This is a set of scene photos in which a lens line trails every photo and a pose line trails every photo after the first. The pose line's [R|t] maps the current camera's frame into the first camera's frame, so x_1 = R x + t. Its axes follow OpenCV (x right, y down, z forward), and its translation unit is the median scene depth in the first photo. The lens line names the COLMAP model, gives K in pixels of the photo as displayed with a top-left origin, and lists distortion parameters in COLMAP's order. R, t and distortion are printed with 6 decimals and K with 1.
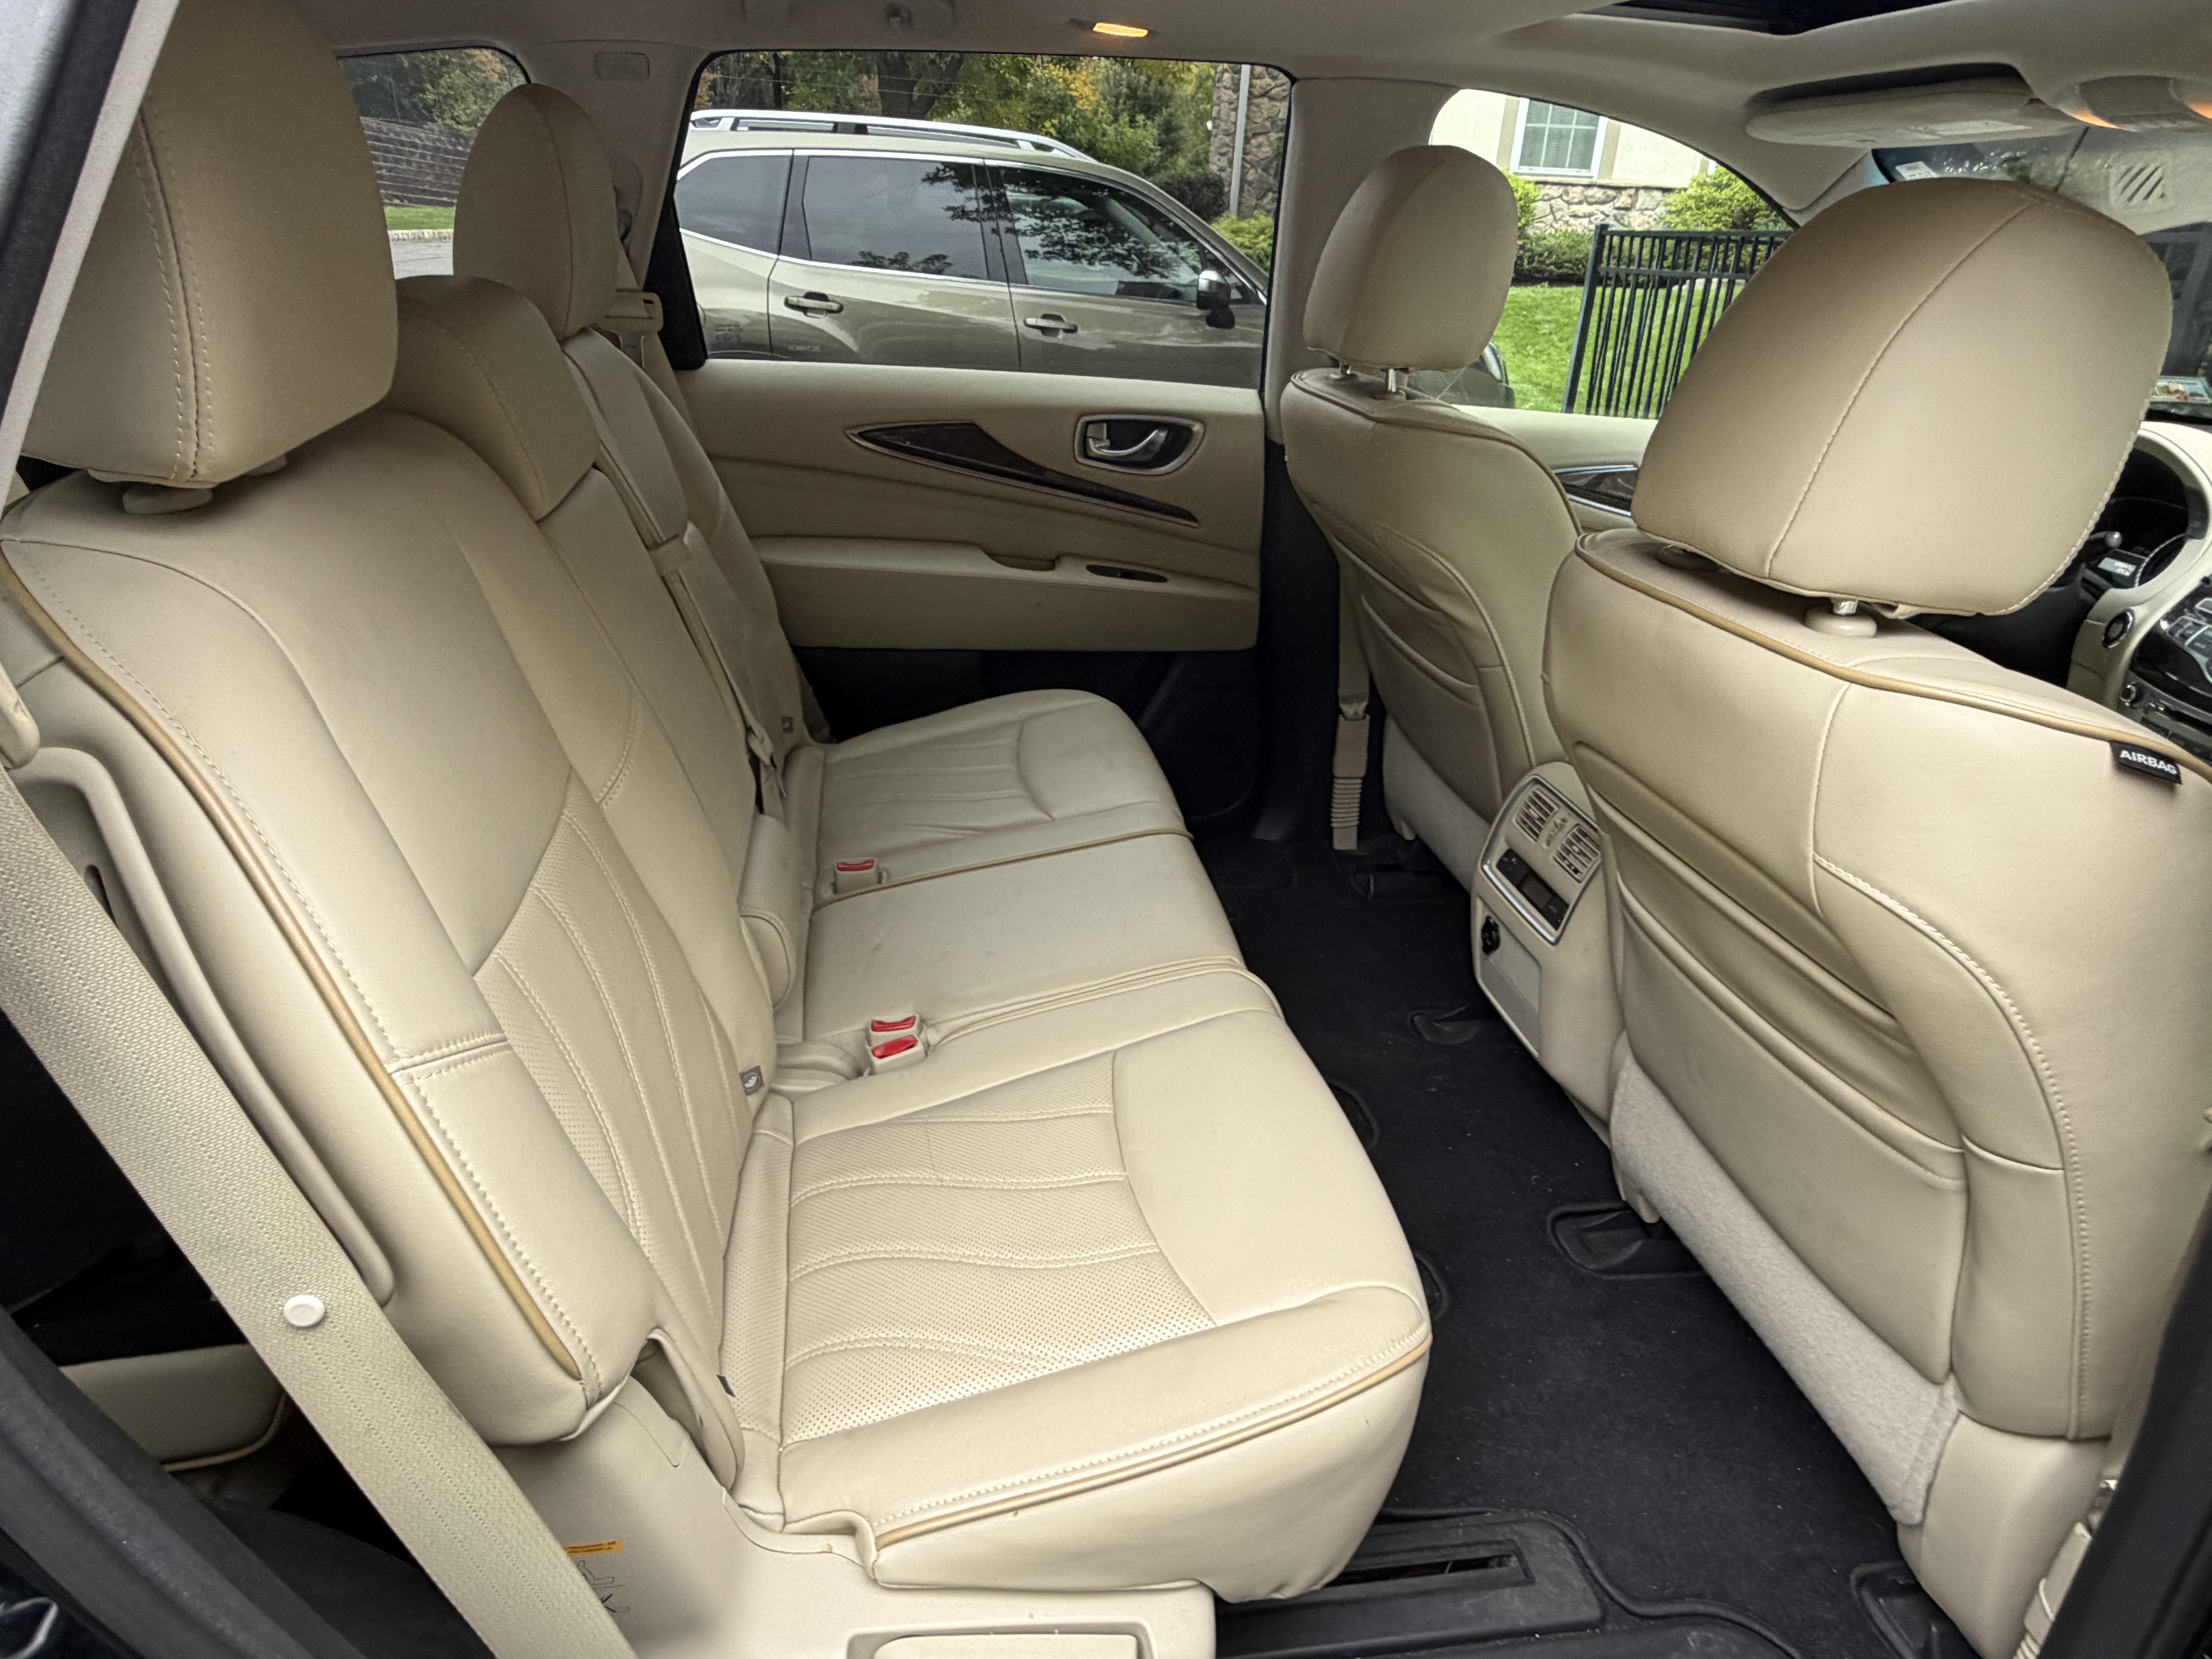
lens RADIAL K [[1316.5, 0, 1114.3], [0, 1316.5, 821.7], [0, 0, 1]] dist [-0.001460, 0.003594]
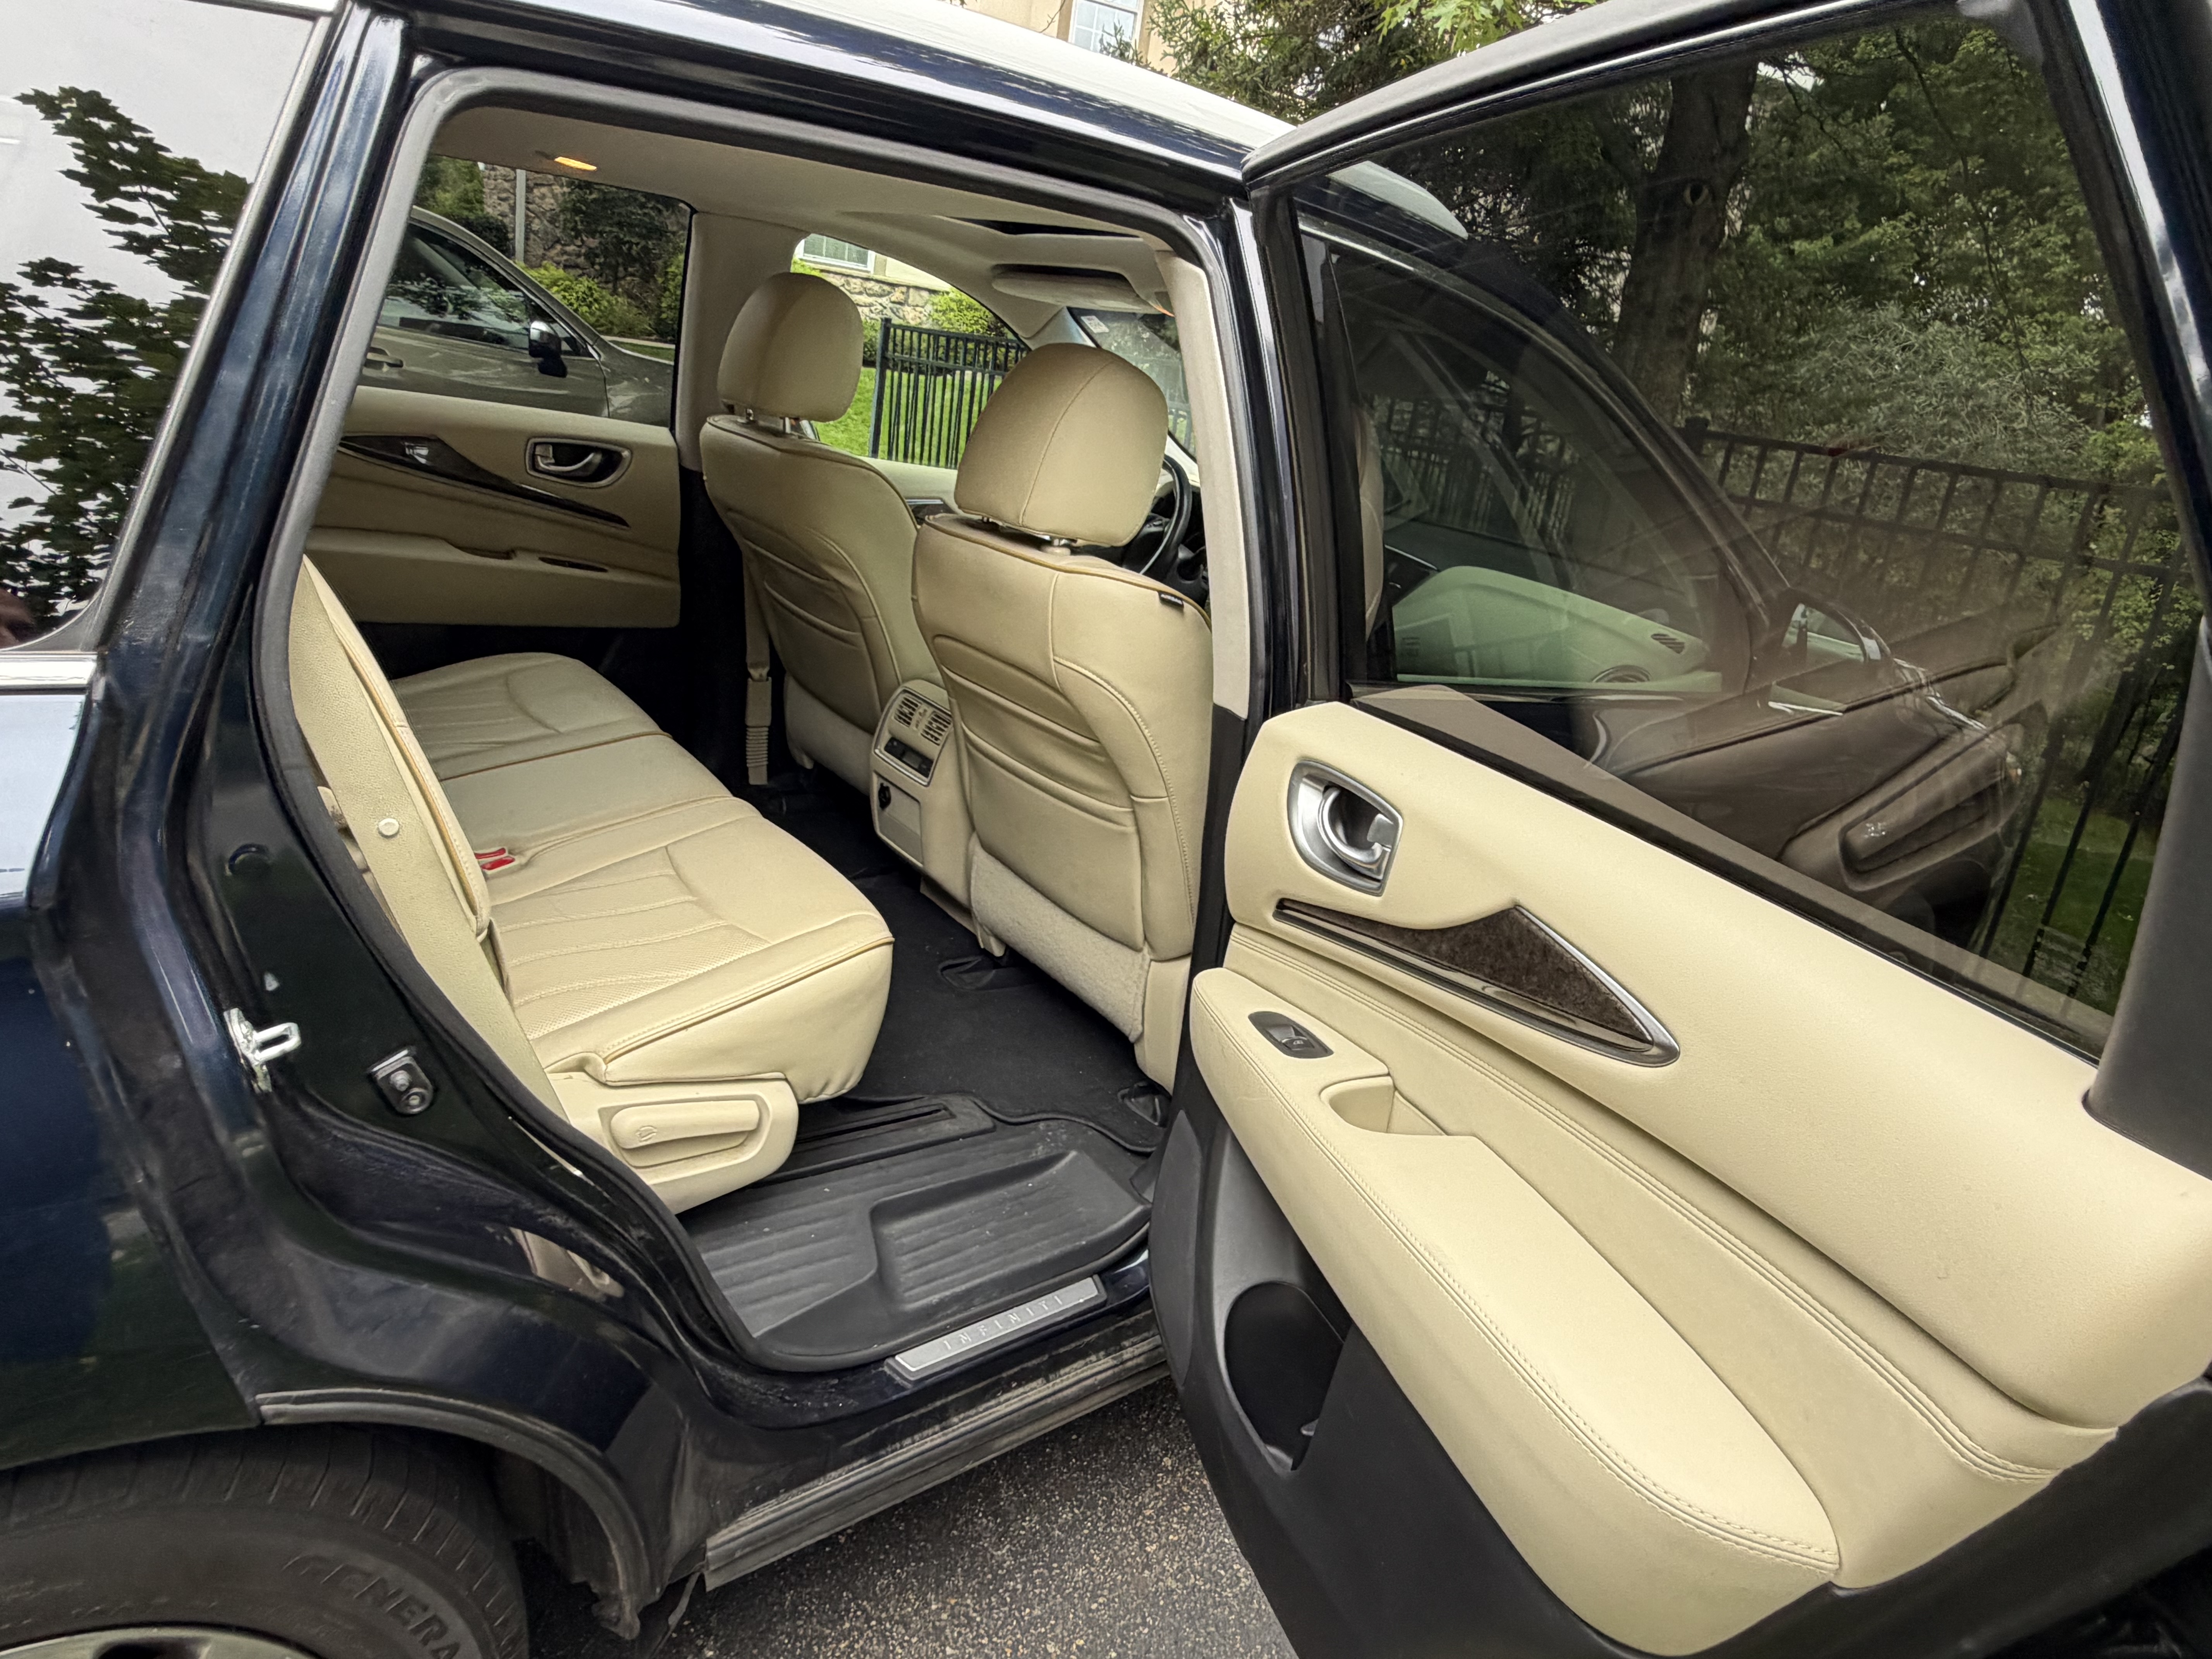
lens RADIAL K [[1316.5, 0, 1114.3], [0, 1316.5, 821.7], [0, 0, 1]] dist [-0.001460, 0.003594]
pose [[0.874805, -0.071772, 0.479130, -0.160063], [0.093694, 0.995359, -0.021968, 0.134257], [-0.475329, 0.064109, 0.877469, -0.341949]]
